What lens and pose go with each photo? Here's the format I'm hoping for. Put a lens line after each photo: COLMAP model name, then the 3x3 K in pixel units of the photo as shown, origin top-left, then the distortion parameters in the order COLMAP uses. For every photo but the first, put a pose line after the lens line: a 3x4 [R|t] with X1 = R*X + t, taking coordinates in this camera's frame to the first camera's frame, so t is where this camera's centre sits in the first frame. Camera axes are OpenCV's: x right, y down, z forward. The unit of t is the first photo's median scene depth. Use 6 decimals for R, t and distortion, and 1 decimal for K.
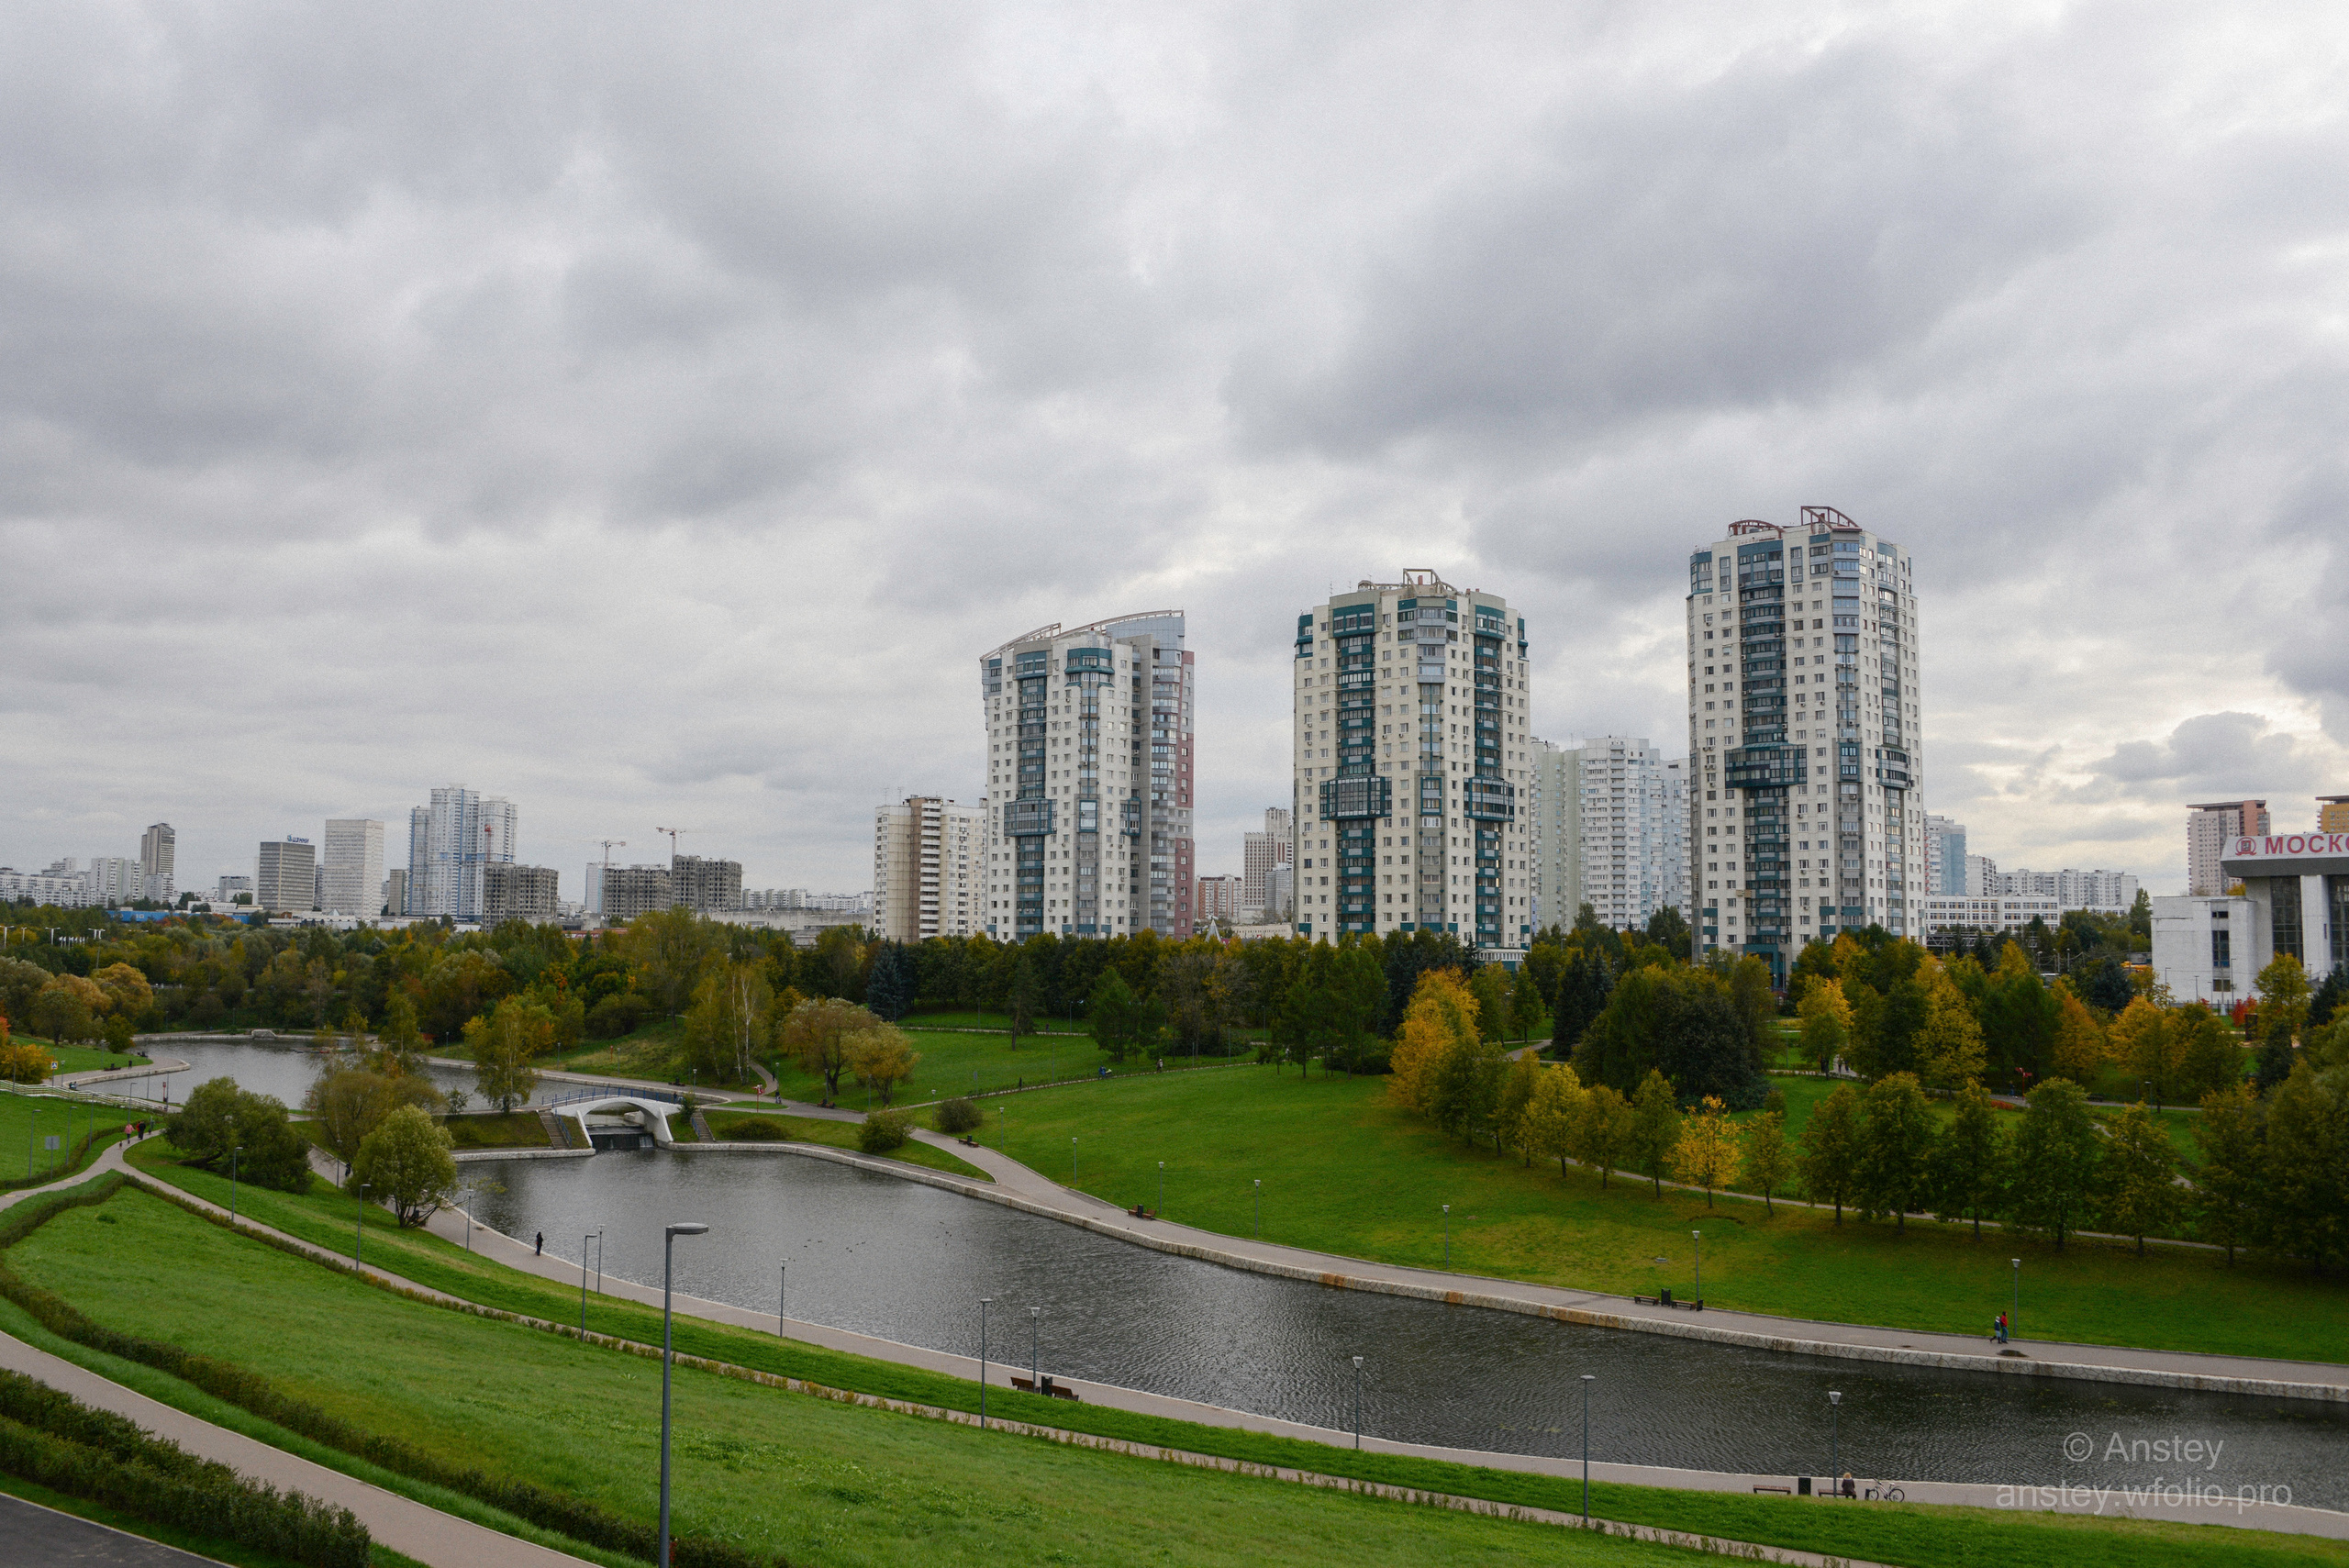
lens RADIAL K [[1905.0, 0, 1056.0], [0, 1905.0, 788.4], [0, 0, 1]] dist [-0.066360, 0.010776]
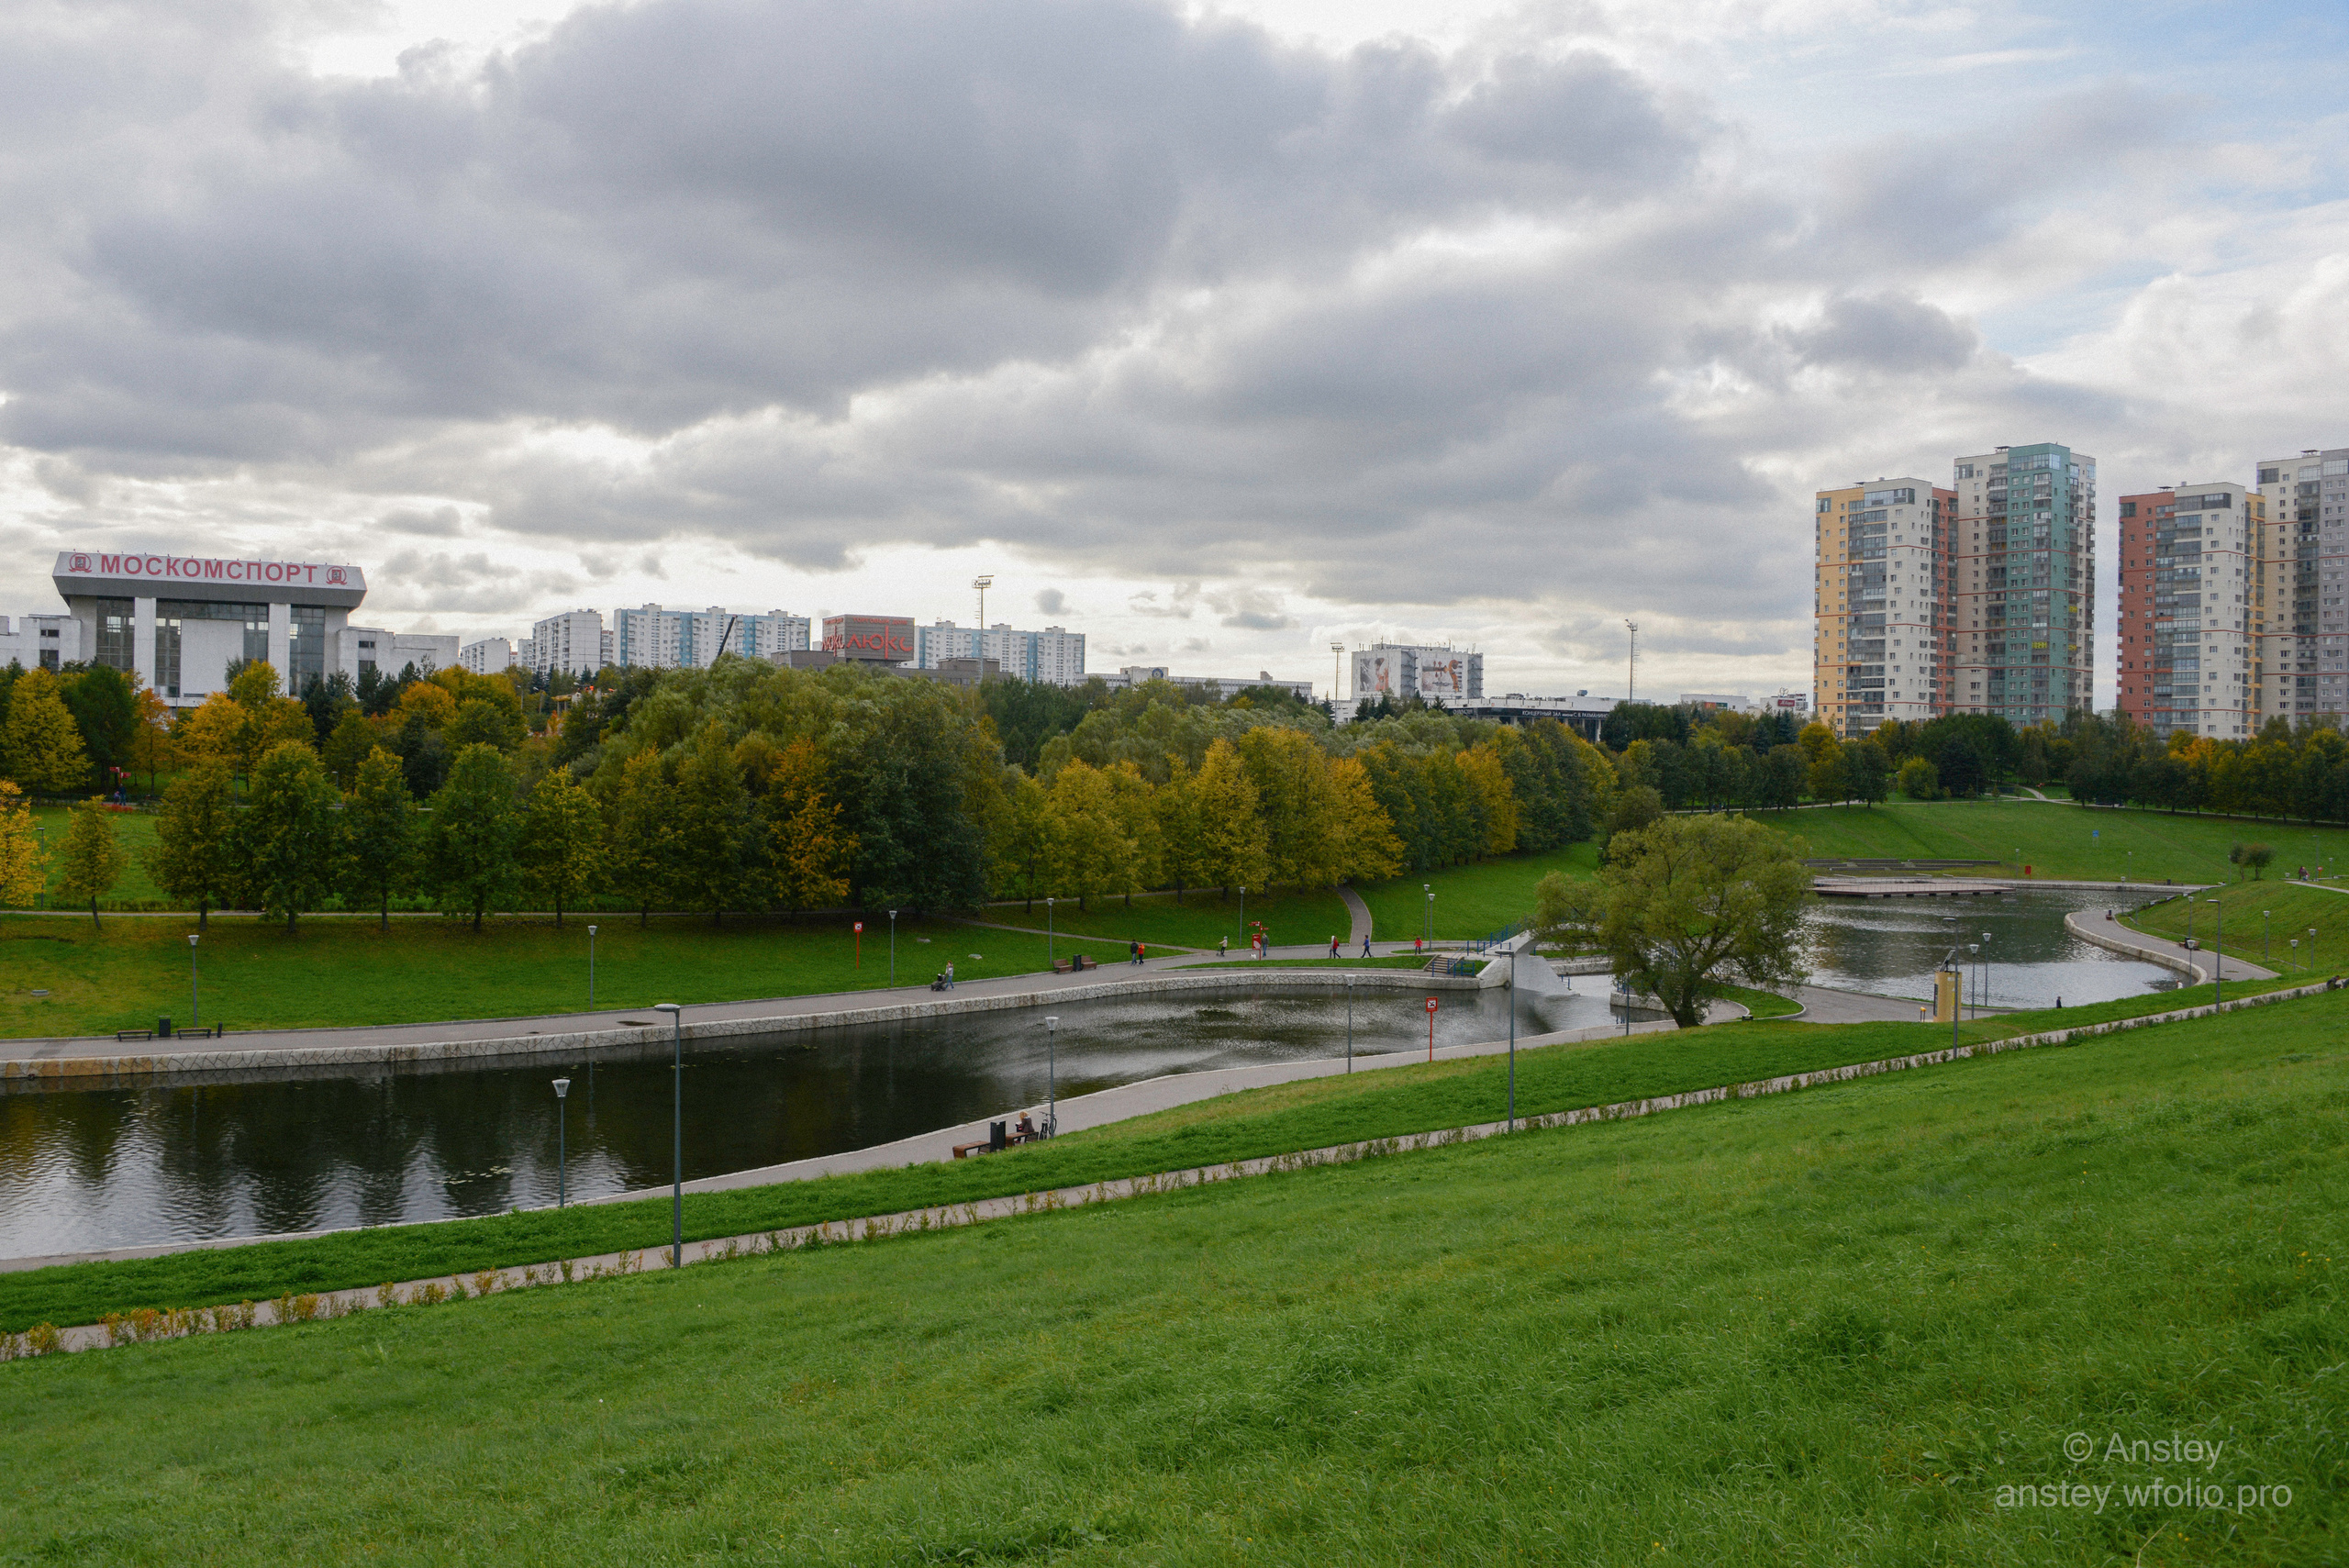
lens RADIAL K [[1905.0, 0, 1174.4], [0, 1905.0, 781.2], [0, 0, 1]] dist [-0.066360, 0.010776]
pose [[0.338928, -0.025325, 0.940472, -0.171557], [-0.096109, 0.993476, 0.061388, 0.061627], [-0.935891, -0.111194, 0.334282, 0.267850]]
